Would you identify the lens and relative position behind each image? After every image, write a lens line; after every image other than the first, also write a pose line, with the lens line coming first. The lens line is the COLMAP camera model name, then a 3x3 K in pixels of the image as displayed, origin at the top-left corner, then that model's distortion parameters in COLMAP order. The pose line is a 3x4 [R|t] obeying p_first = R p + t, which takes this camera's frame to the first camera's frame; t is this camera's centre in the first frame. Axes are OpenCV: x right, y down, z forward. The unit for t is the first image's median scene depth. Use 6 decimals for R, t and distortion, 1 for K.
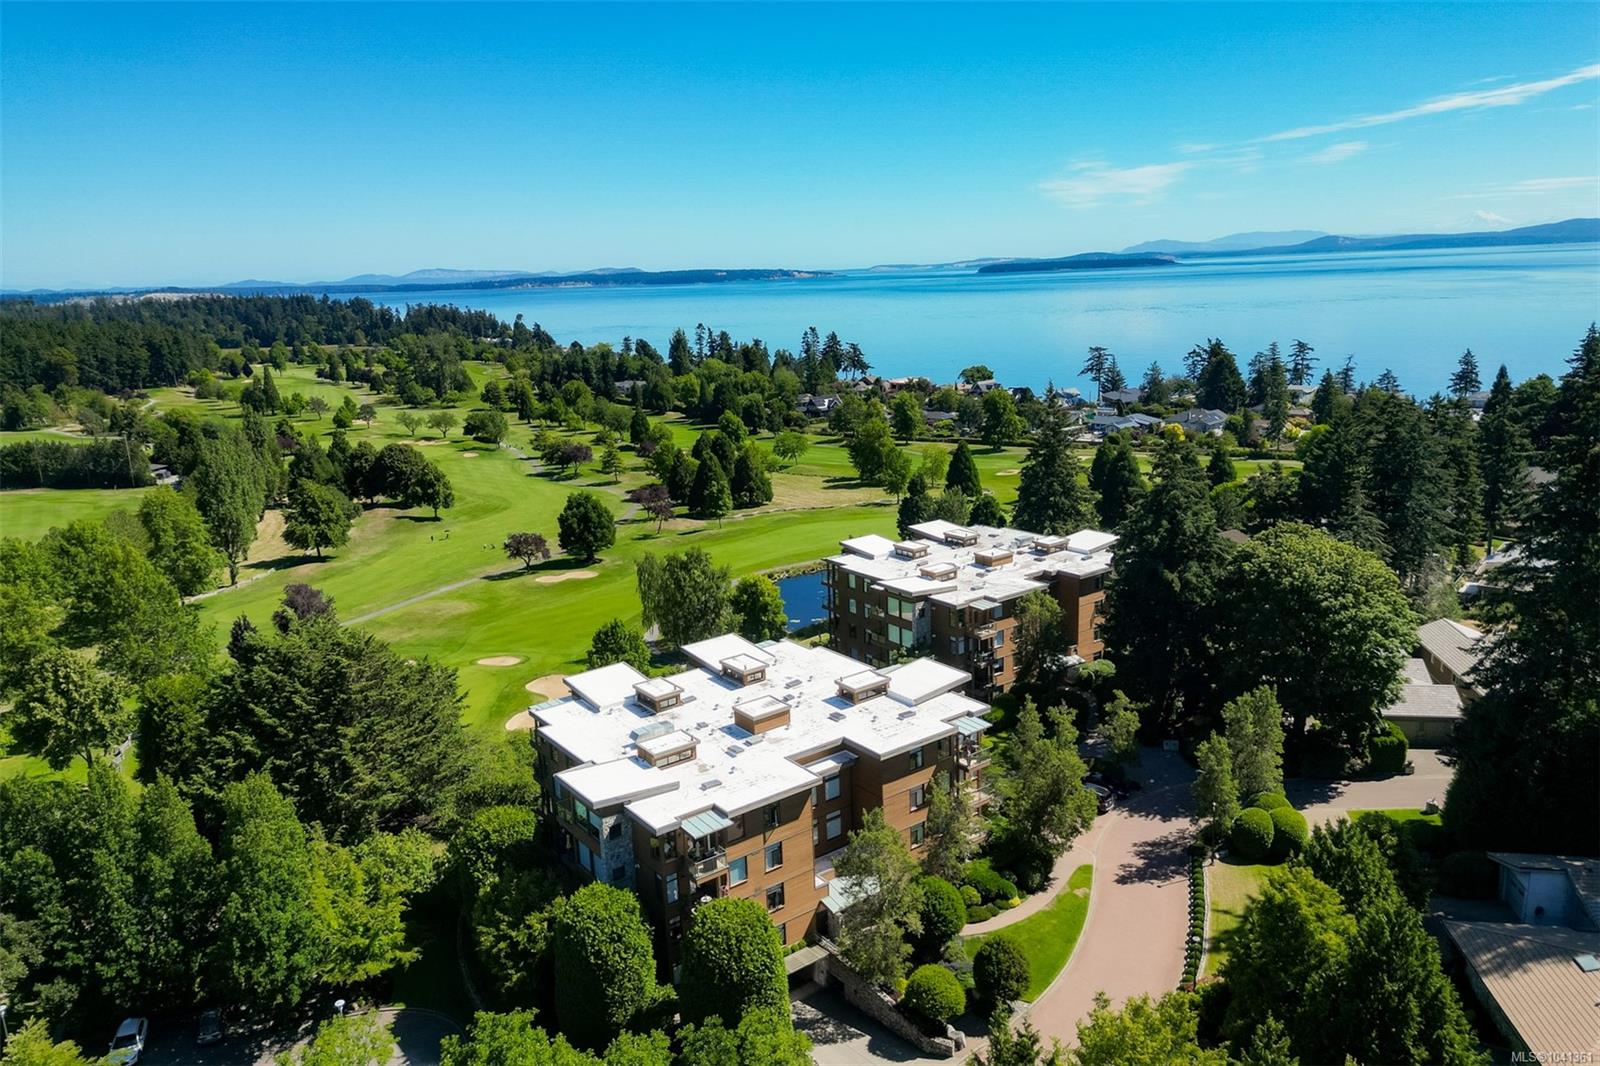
lens RADIAL K [[1109.6, 0, 800.0], [0, 1109.6, 533.0], [0, 0, 1]] dist [0.073531, -0.081757]
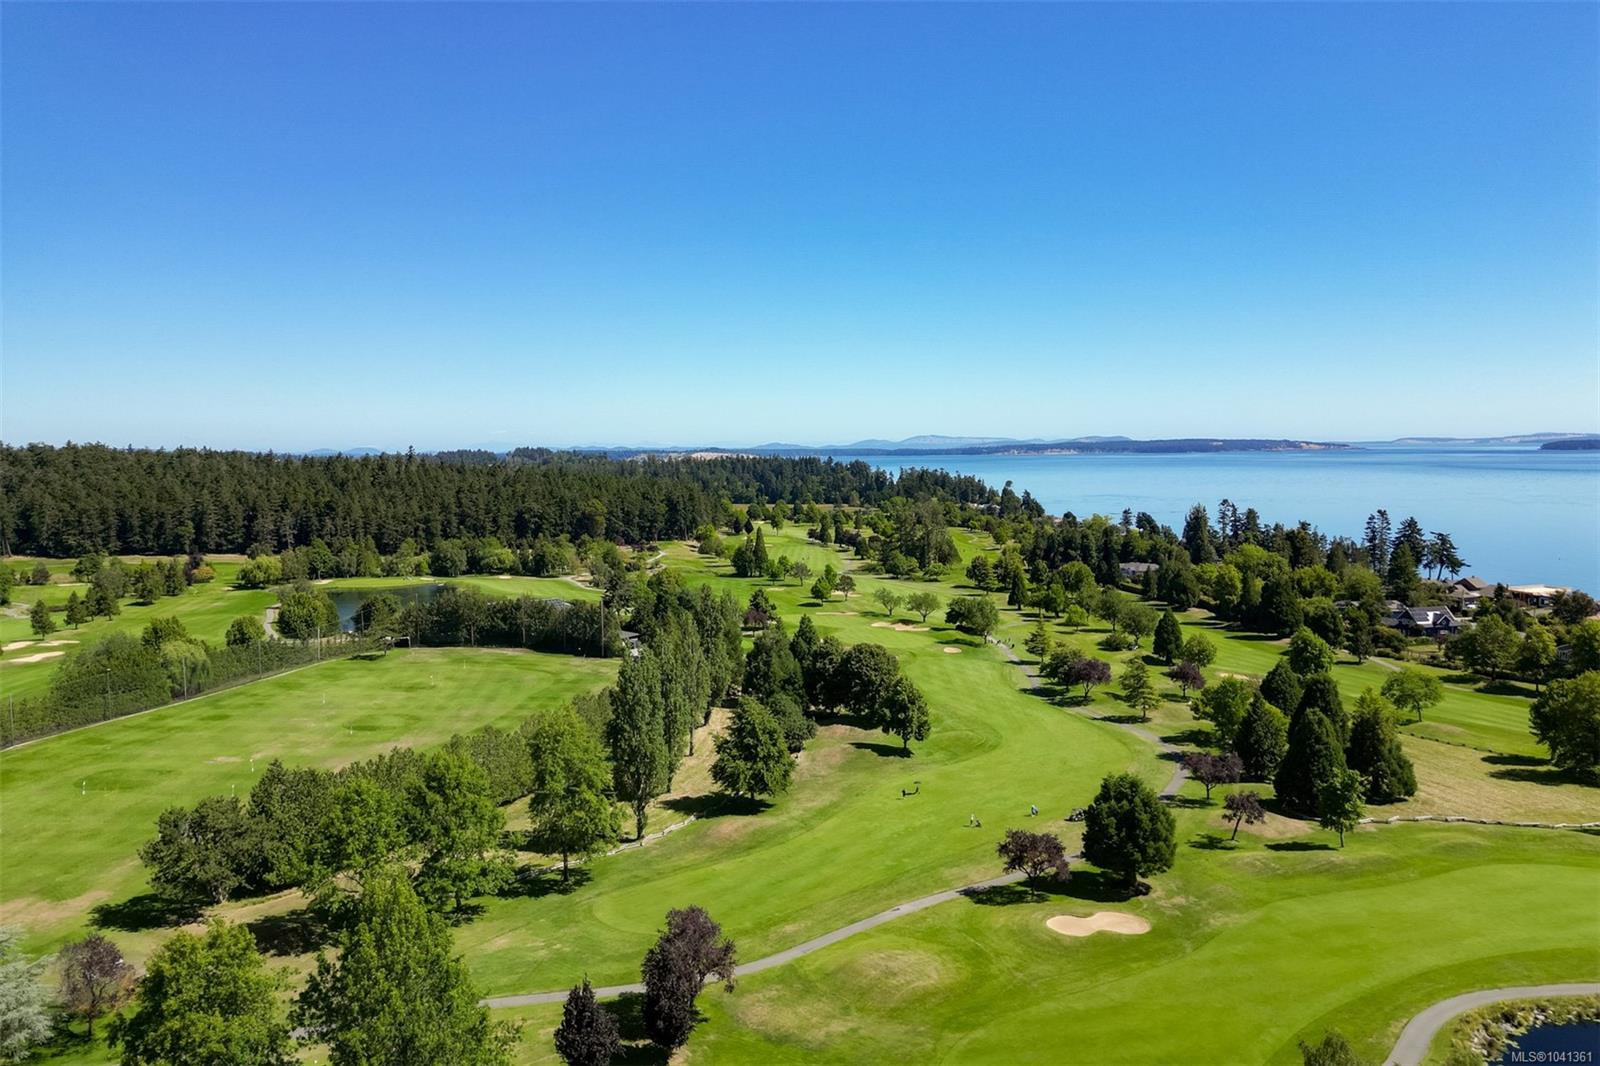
lens RADIAL K [[1109.6, 0, 800.0], [0, 1109.6, 533.0], [0, 0, 1]] dist [0.073531, -0.081757]
pose [[0.911895, 0.053957, -0.406861, -0.043725], [-0.112384, 0.986259, -0.121091, -0.028343], [0.394737, 0.156147, 0.905429, 0.127171]]
